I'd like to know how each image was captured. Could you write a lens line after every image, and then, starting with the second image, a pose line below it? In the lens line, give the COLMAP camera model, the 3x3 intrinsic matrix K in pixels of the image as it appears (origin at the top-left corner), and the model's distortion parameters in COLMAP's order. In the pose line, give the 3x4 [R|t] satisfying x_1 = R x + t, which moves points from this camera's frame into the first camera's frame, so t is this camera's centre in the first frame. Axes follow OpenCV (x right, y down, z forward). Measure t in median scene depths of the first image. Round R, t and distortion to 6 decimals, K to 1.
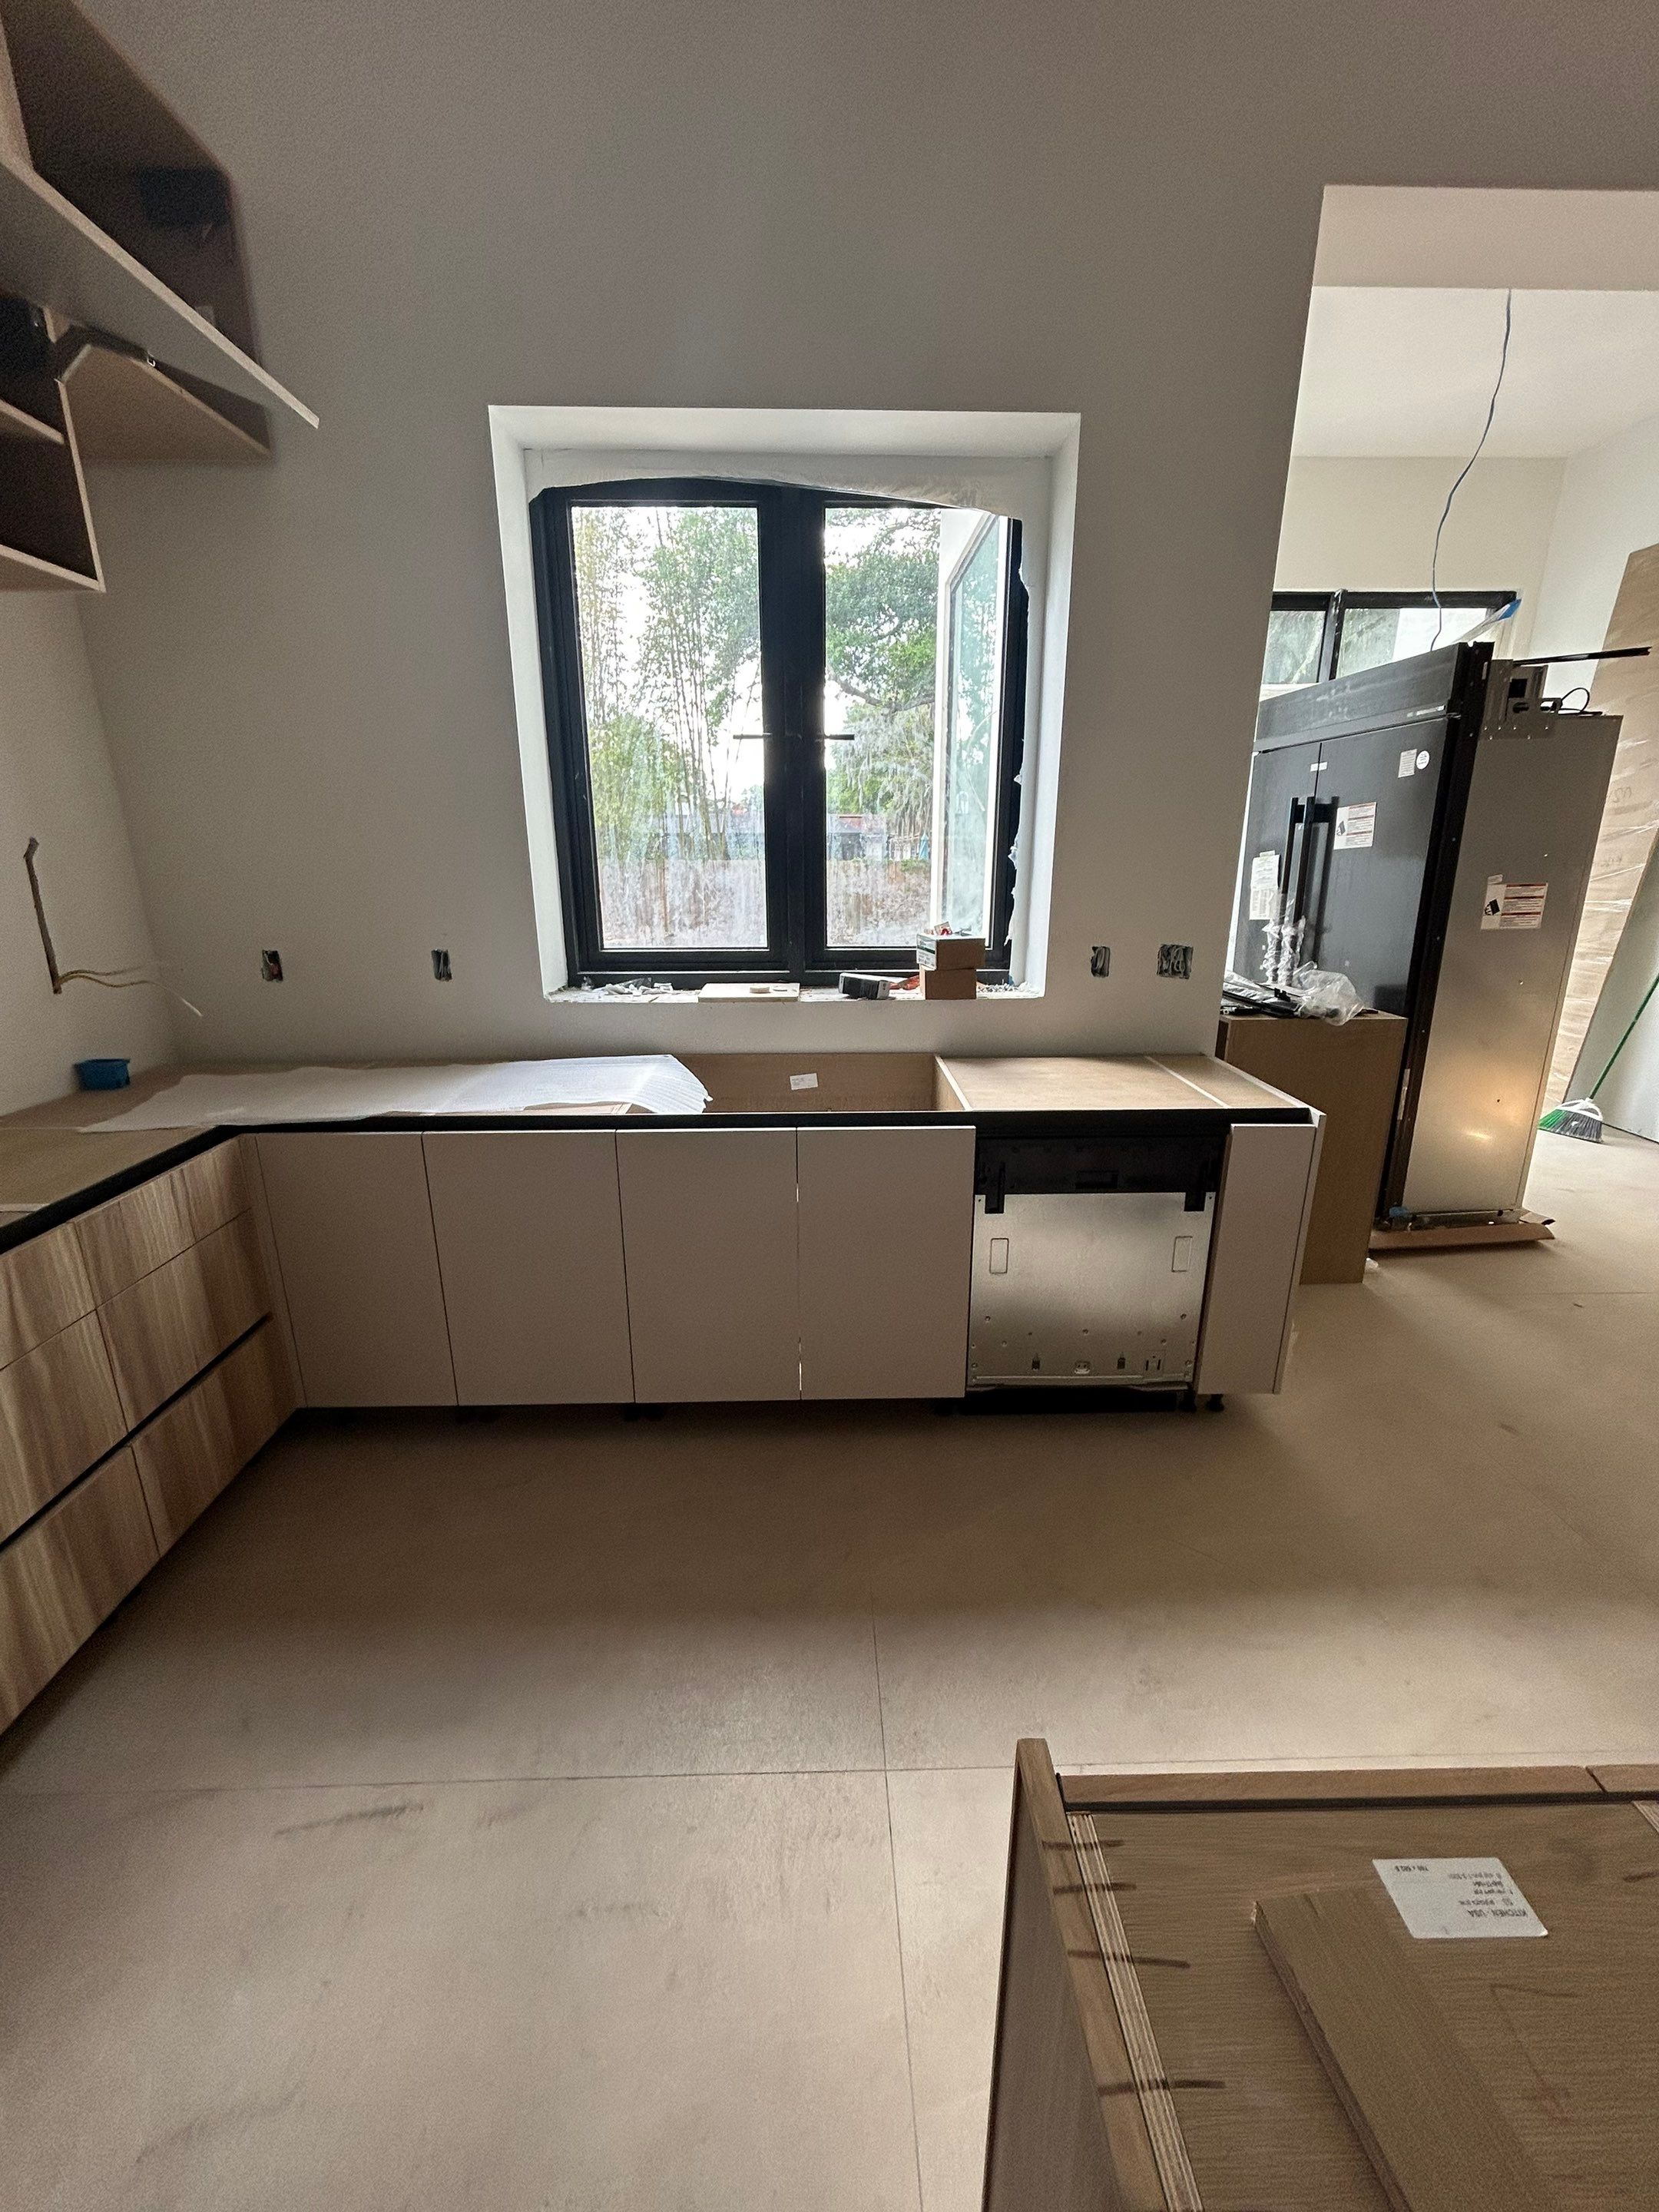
lens RADIAL K [[910.6, 0, 829.5], [0, 910.6, 1106.0], [0, 0, 1]] dist [0.011967, 0.000155]
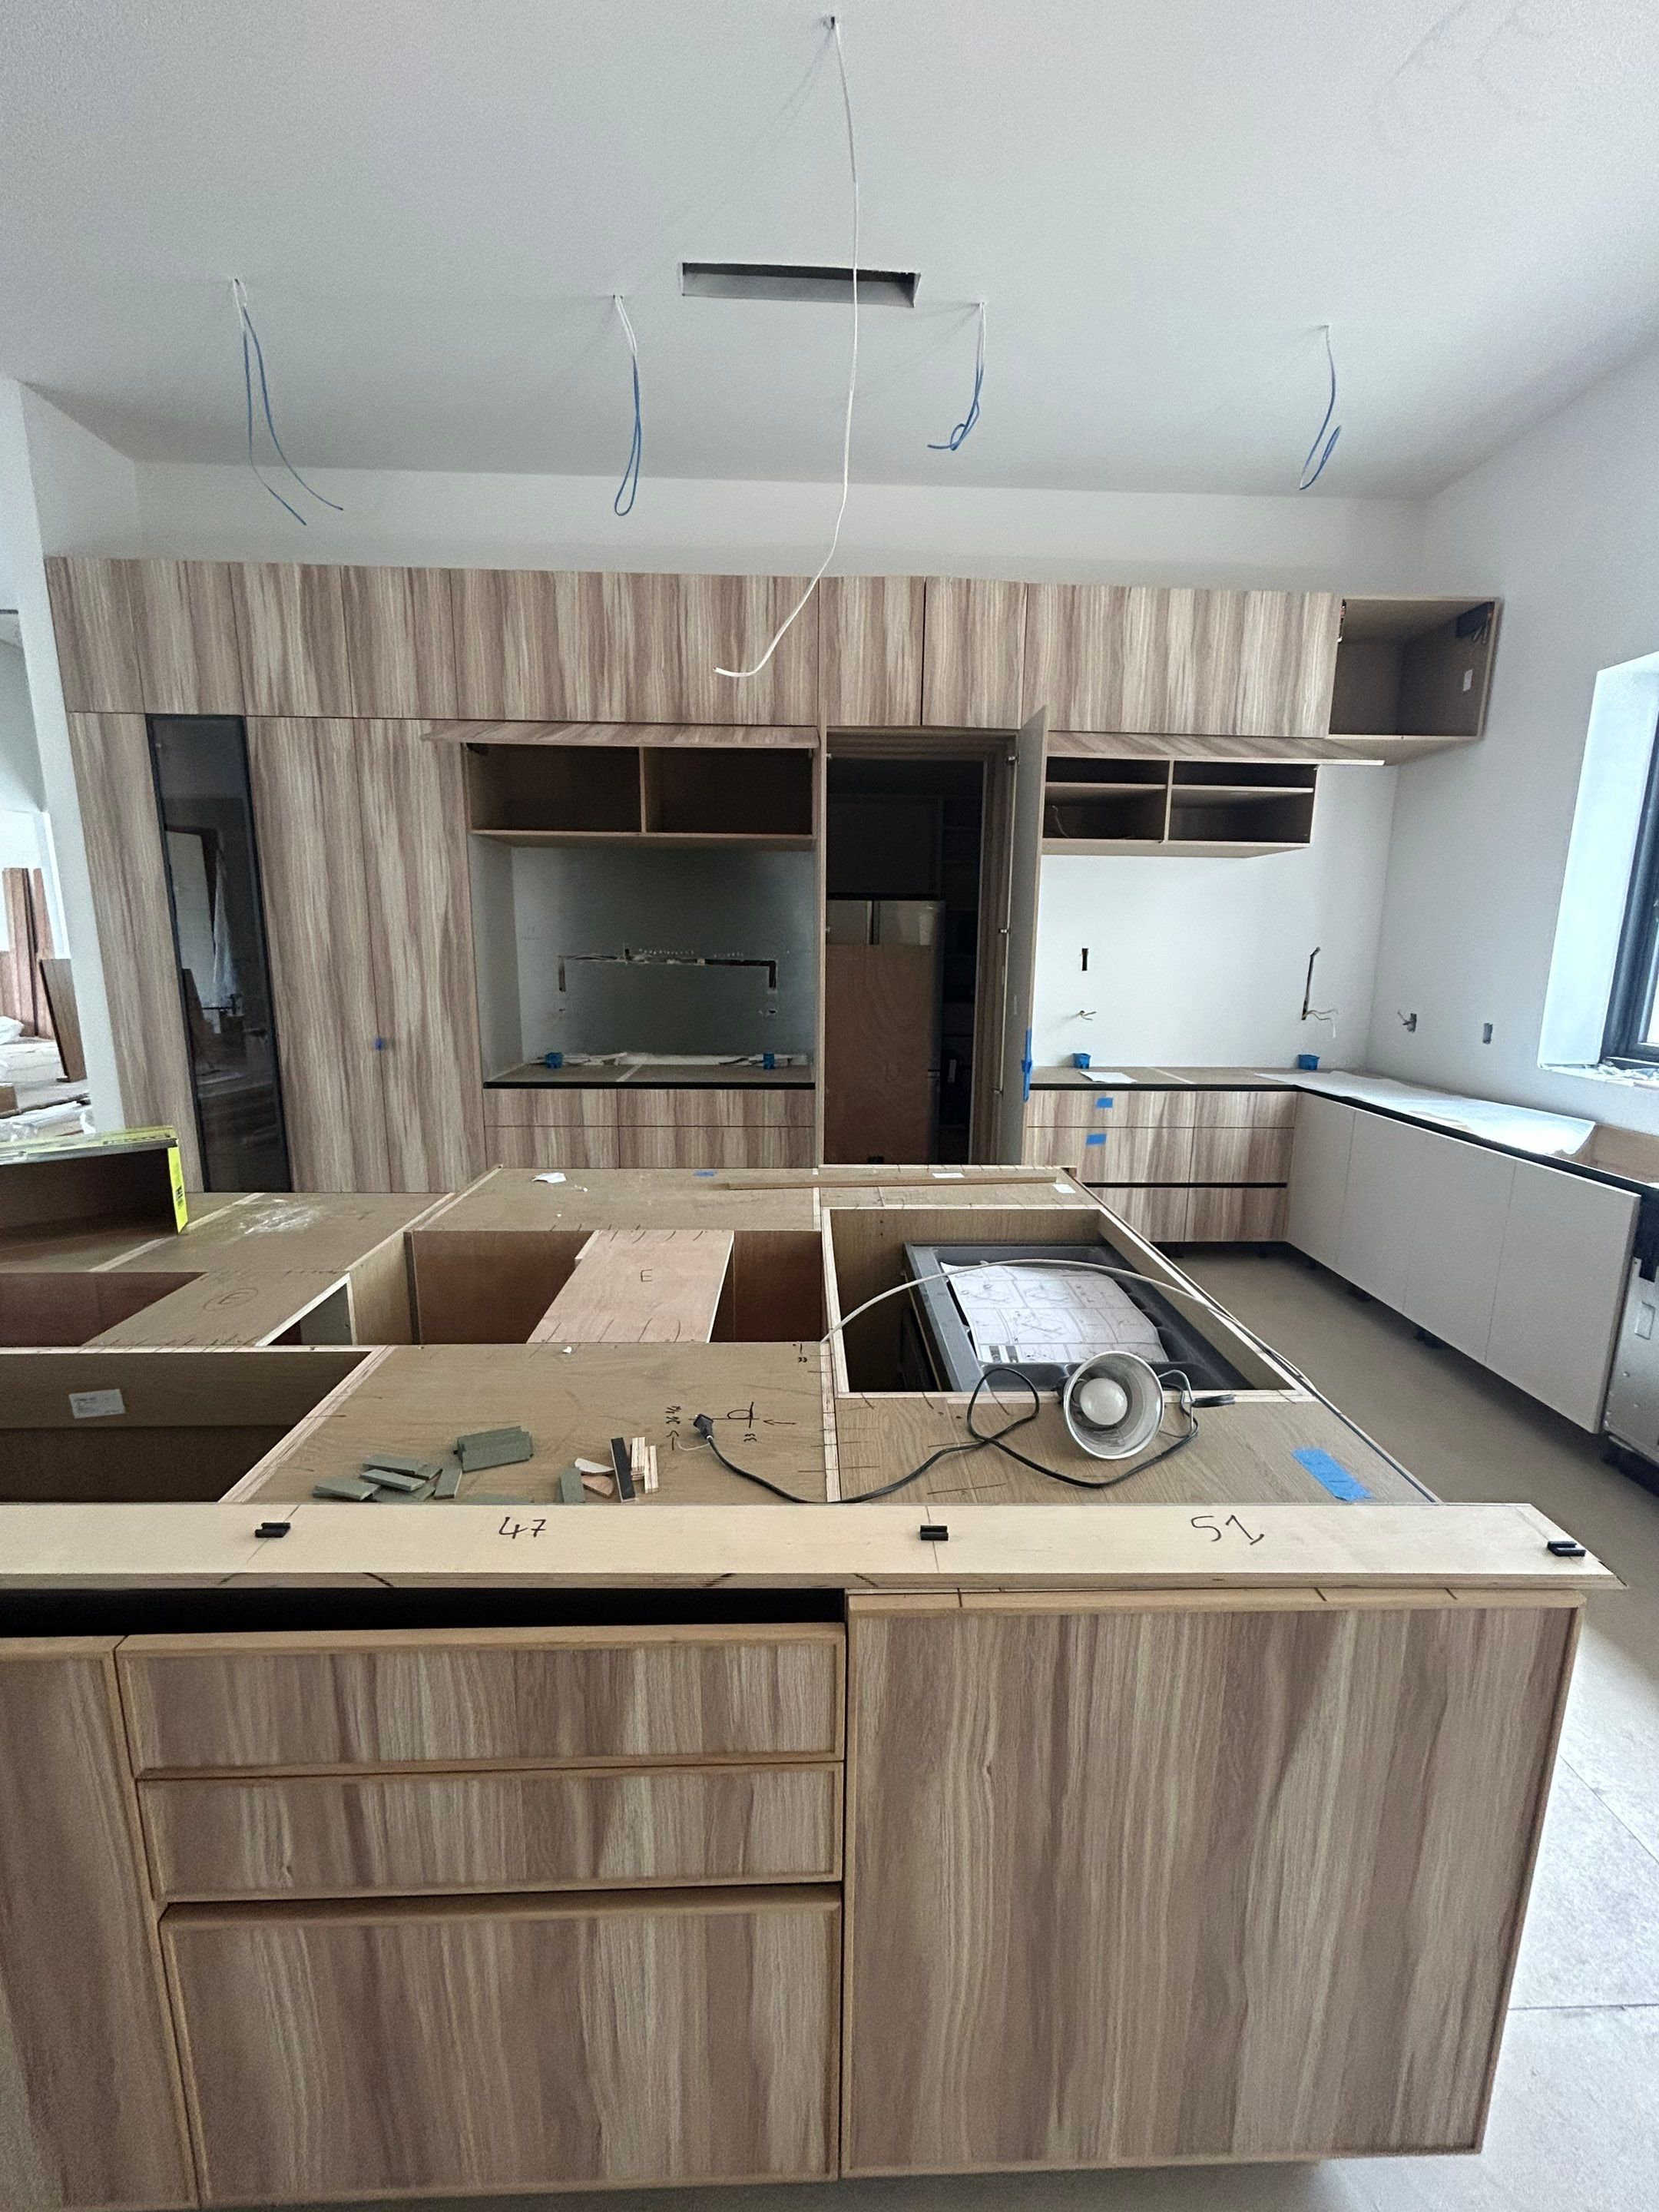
lens RADIAL K [[921.3, 0, 837.0], [0, 921.3, 1114.3], [0, 0, 1]] dist [-0.022387, 0.000091]
pose [[0.024342, 0.192441, -0.981007, 1.261512], [-0.279072, 0.943595, 0.178177, 0.003556], [0.959962, 0.269434, 0.076674, -0.117745]]
